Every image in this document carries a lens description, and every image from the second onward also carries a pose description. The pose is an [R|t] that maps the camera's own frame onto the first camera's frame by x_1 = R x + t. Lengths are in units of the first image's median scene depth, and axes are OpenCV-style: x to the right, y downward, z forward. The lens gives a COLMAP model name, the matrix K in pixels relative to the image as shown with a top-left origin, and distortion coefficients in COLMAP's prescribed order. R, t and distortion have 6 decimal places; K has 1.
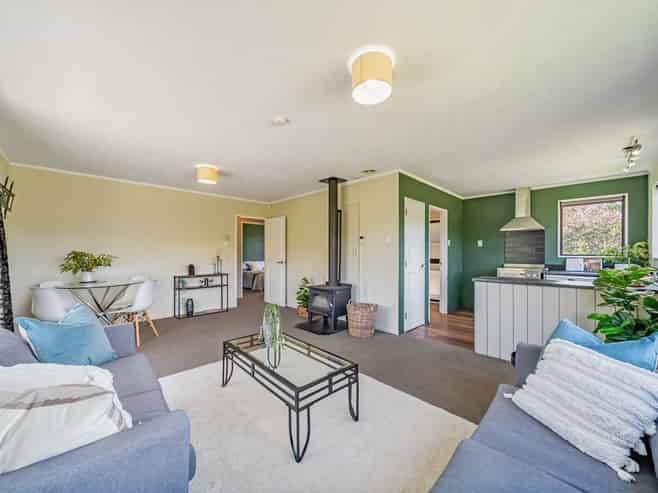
lens RADIAL K [[256.8, 0, 325.4], [0, 256.8, 252.9], [0, 0, 1]] dist [-0.000307, -0.000071]
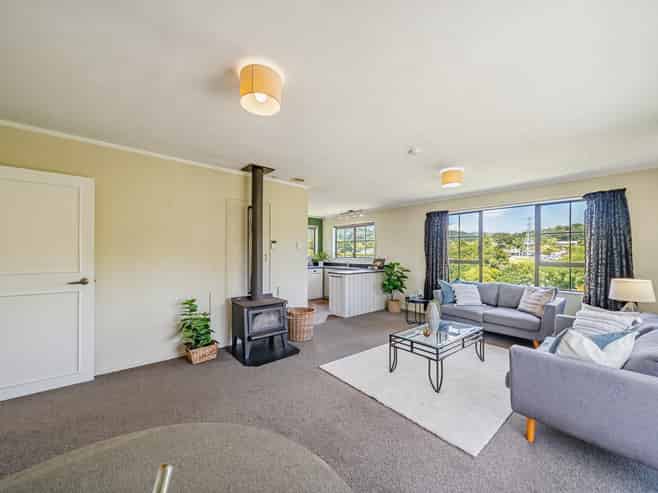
lens RADIAL K [[256.8, 0, 325.4], [0, 256.8, 252.9], [0, 0, 1]] dist [-0.000307, -0.000071]
pose [[0.065519, -0.000111, 0.997851, -0.714361], [-0.008425, 0.999964, 0.000664, -0.019866], [-0.997816, -0.008450, 0.065516, 0.684499]]
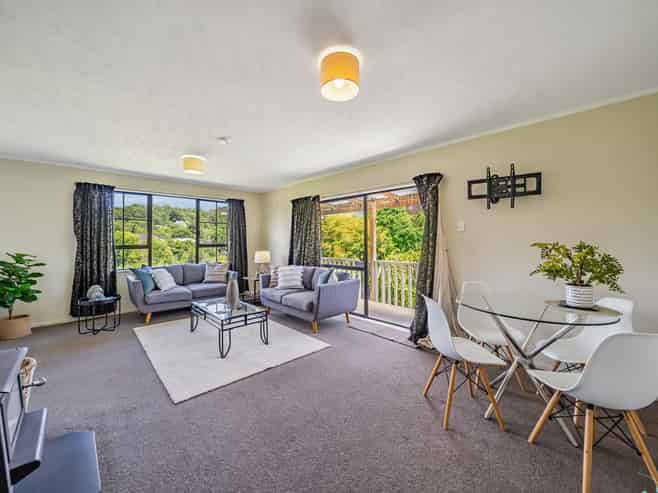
lens RADIAL K [[261.8, 0, 327.0], [0, 261.8, 239.6], [0, 0, 1]] dist [-0.000372, 0.000044]
pose [[-0.999966, 0.002672, 0.007757, -0.352452], [0.002641, 0.999989, -0.003989, -0.009291], [-0.007768, -0.003969, -0.999962, 1.158022]]
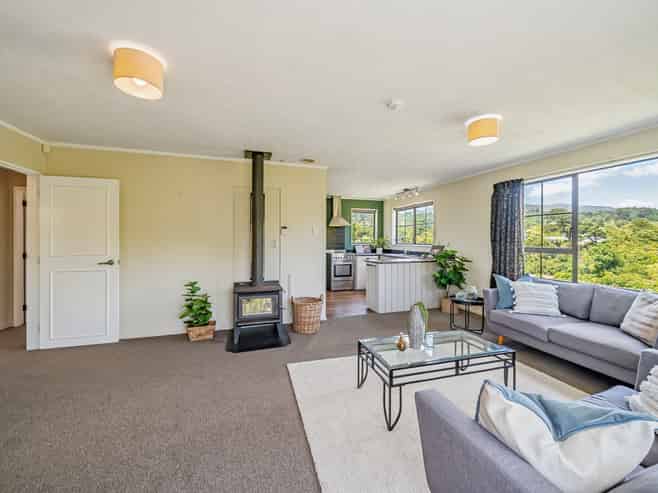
lens RADIAL K [[261.8, 0, 327.0], [0, 261.8, 239.6], [0, 0, 1]] dist [-0.000372, 0.000044]
pose [[0.451035, -0.002938, 0.892502, -0.566973], [-0.002171, 0.999988, 0.004389, -0.019943], [-0.892504, -0.003917, 0.451023, 0.406359]]
